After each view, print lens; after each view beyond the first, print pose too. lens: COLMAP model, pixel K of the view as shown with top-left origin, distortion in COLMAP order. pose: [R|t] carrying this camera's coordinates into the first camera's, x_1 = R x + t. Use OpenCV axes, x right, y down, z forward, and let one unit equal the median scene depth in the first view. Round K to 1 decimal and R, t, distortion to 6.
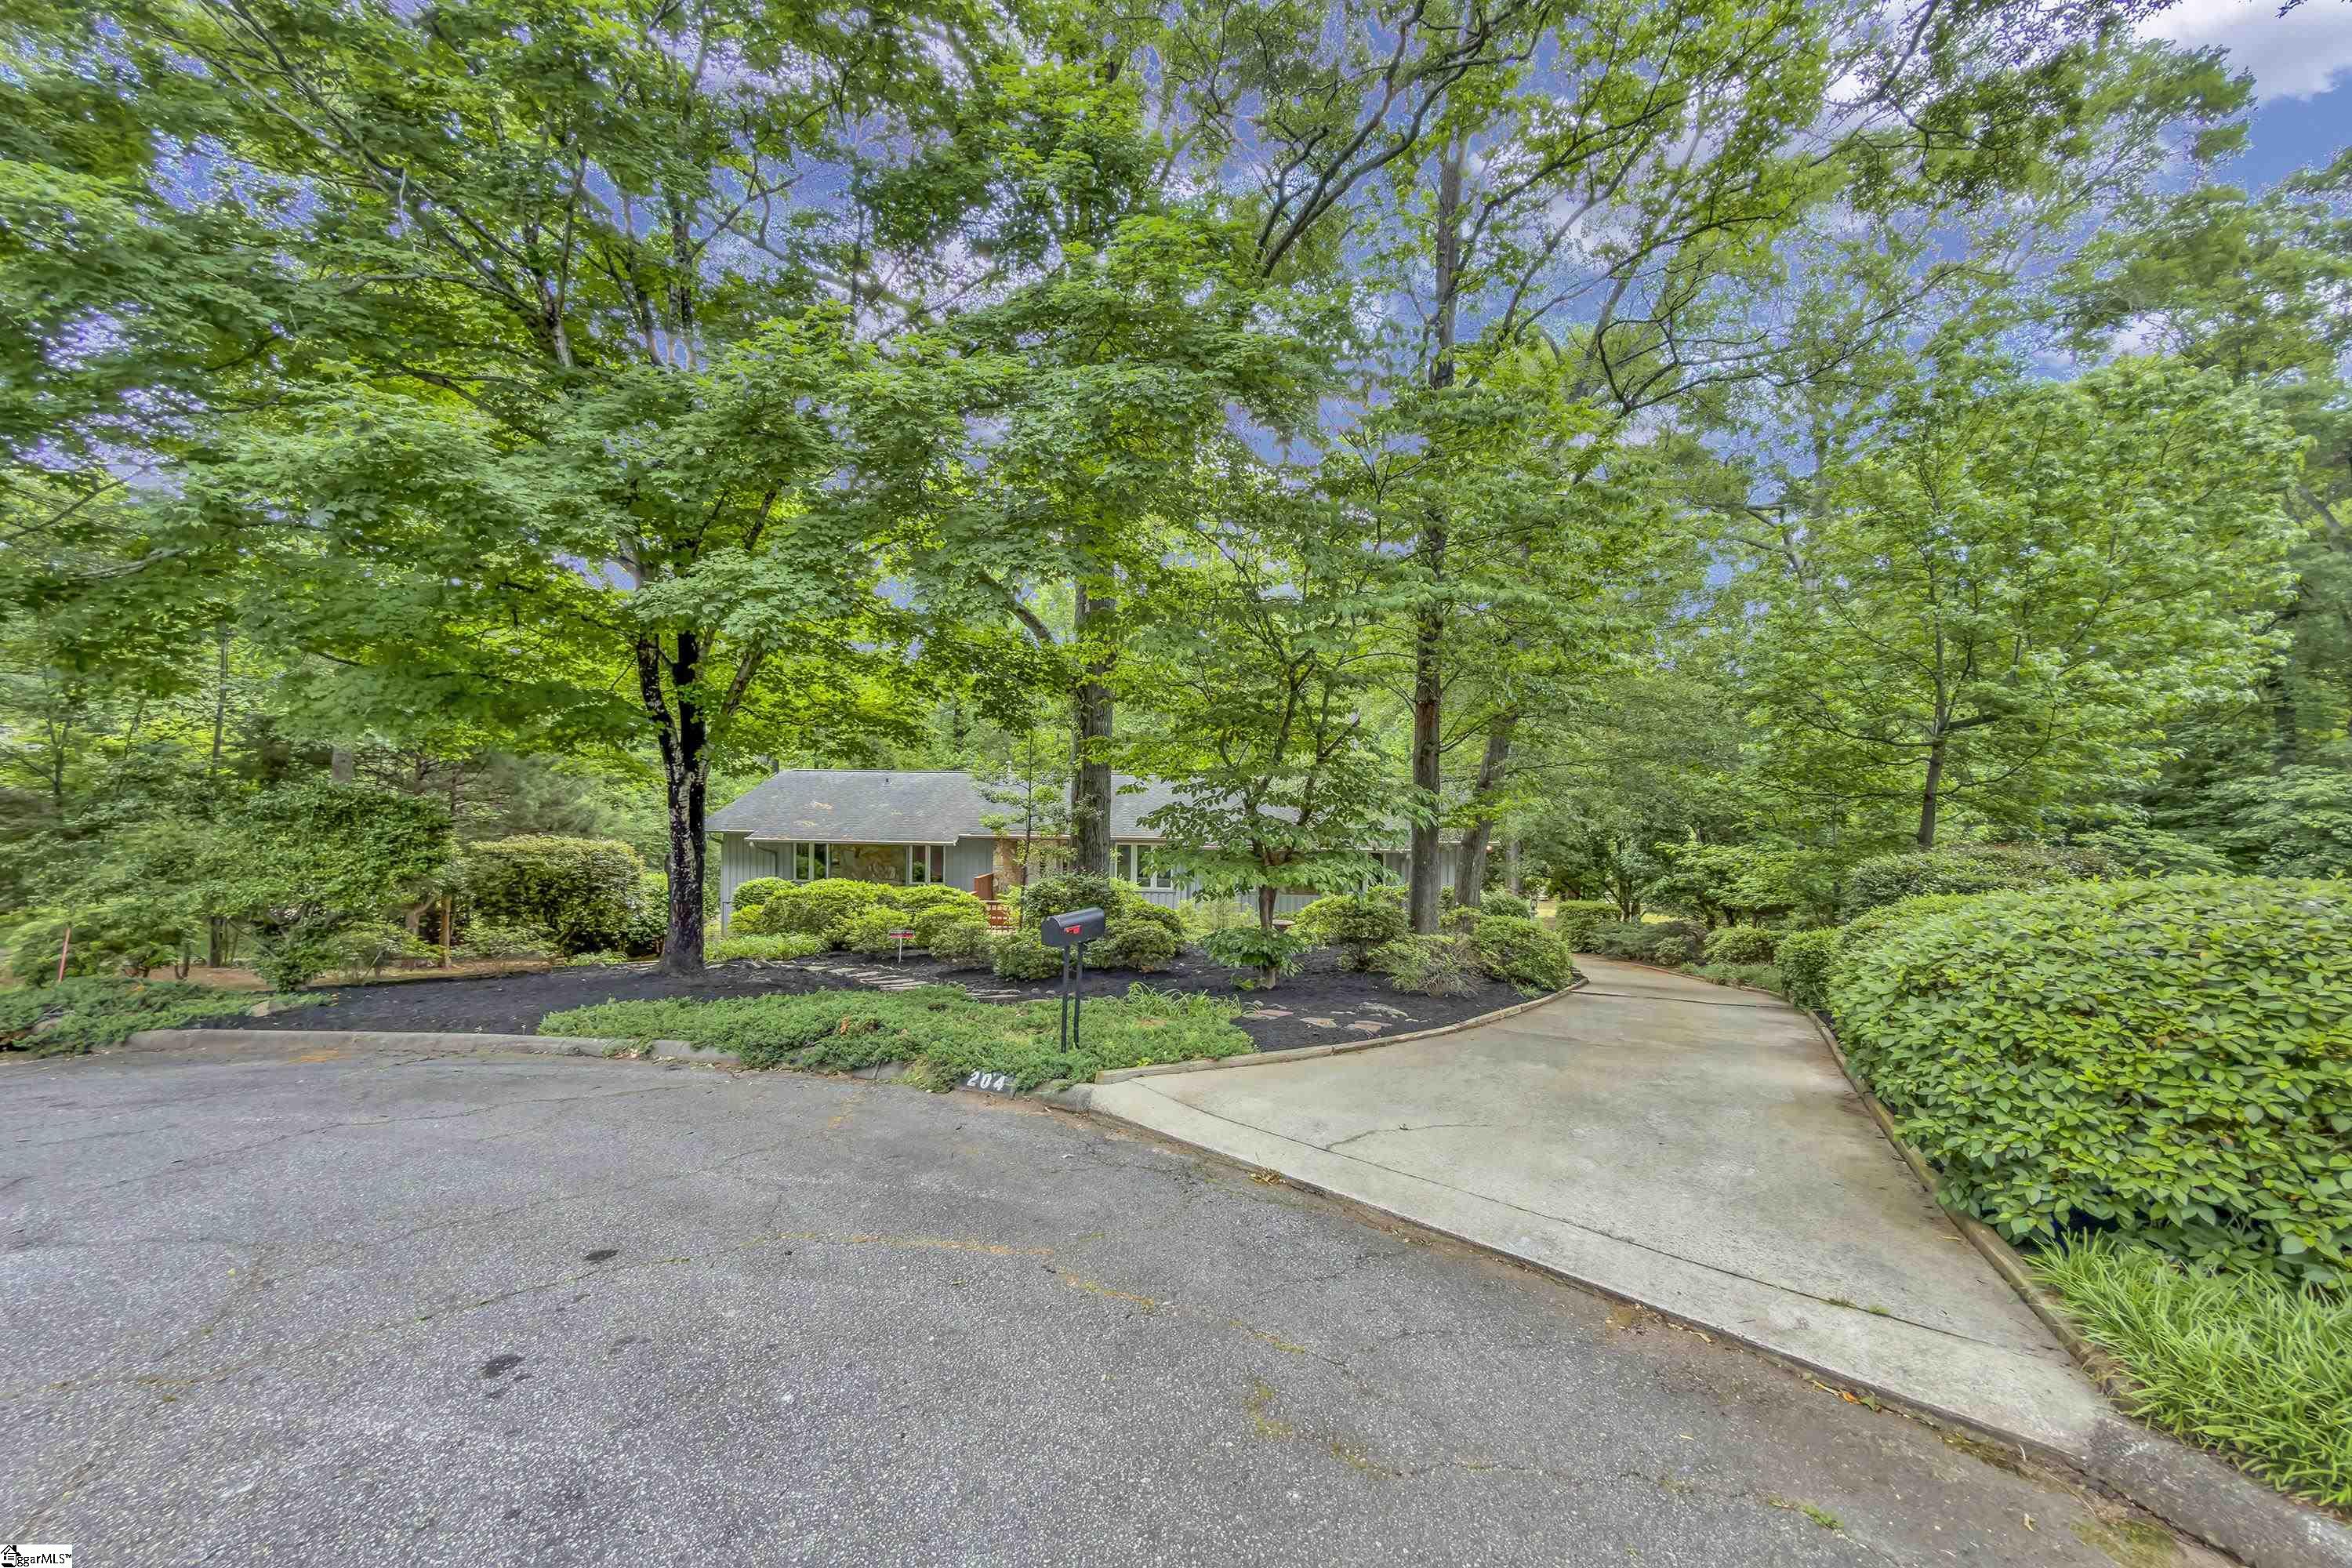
lens RADIAL K [[943.5, 0, 1179.6], [0, 943.5, 790.7], [0, 0, 1]] dist [0.001830, 0.000196]
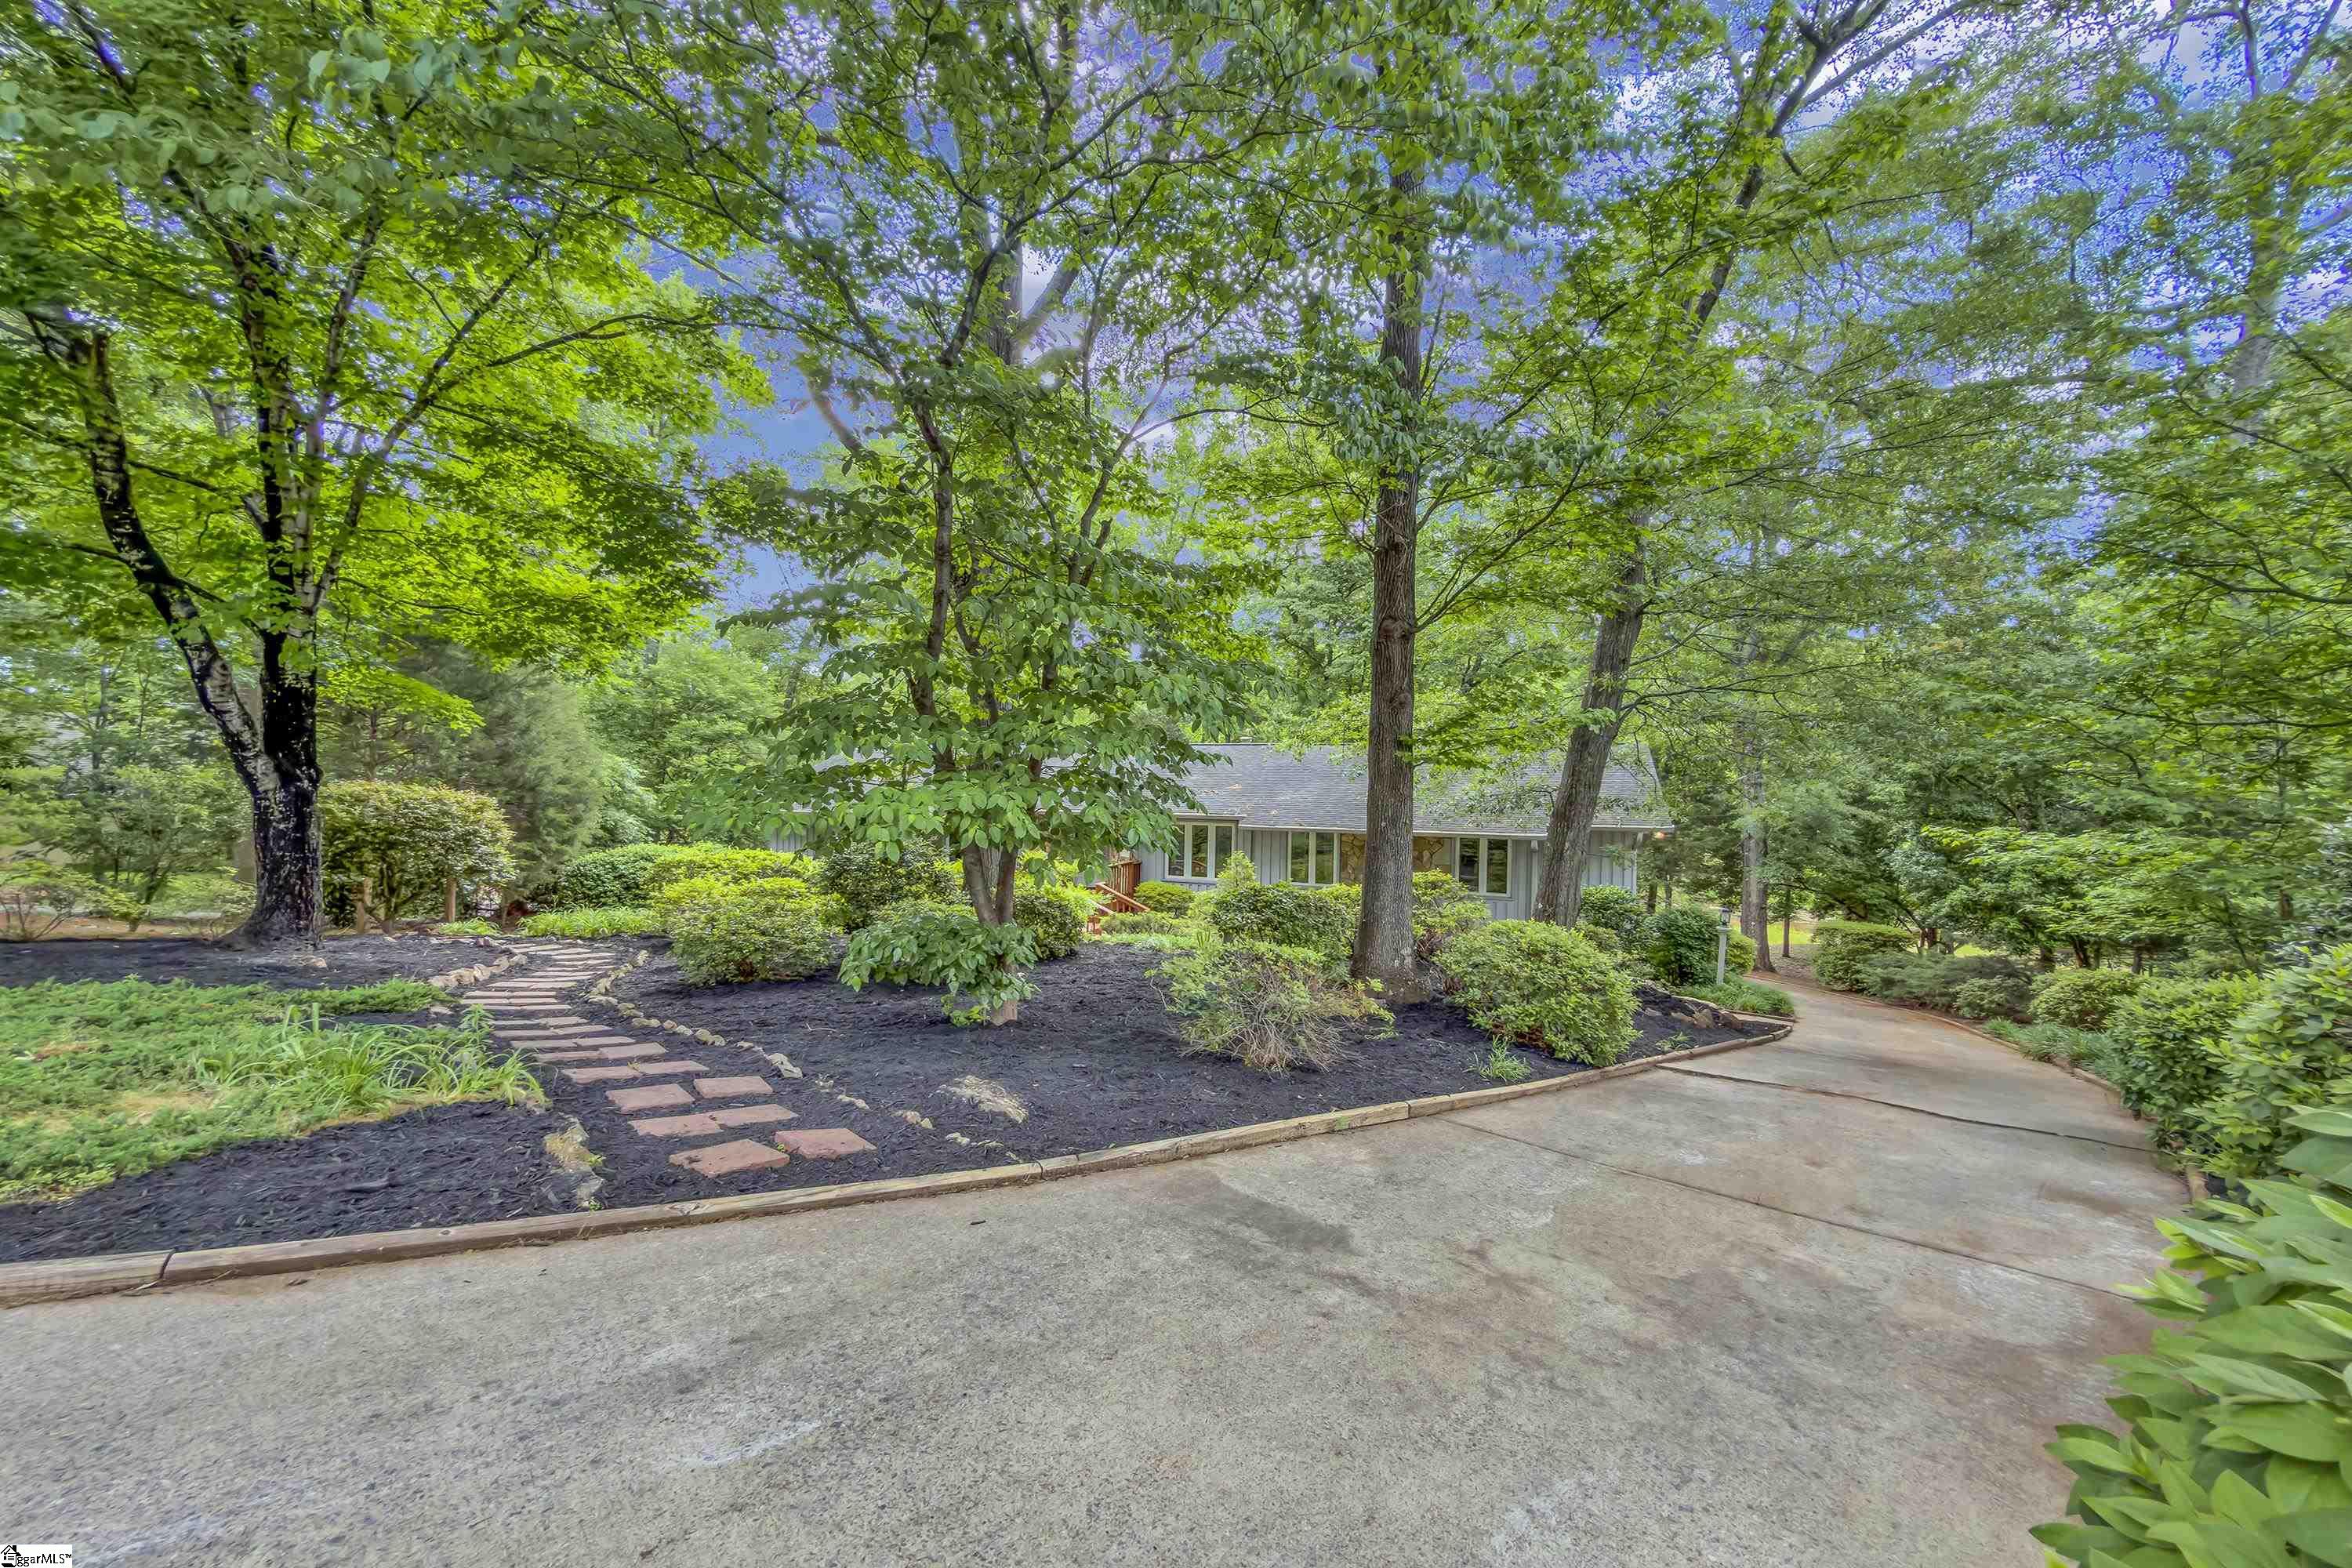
lens RADIAL K [[943.5, 0, 1179.6], [0, 943.5, 790.7], [0, 0, 1]] dist [0.001830, 0.000196]
pose [[0.966609, 0.005115, -0.256203, 0.158789], [-0.007155, 0.999950, -0.007034, 0.033450], [0.256154, 0.008633, 0.966597, 0.223126]]
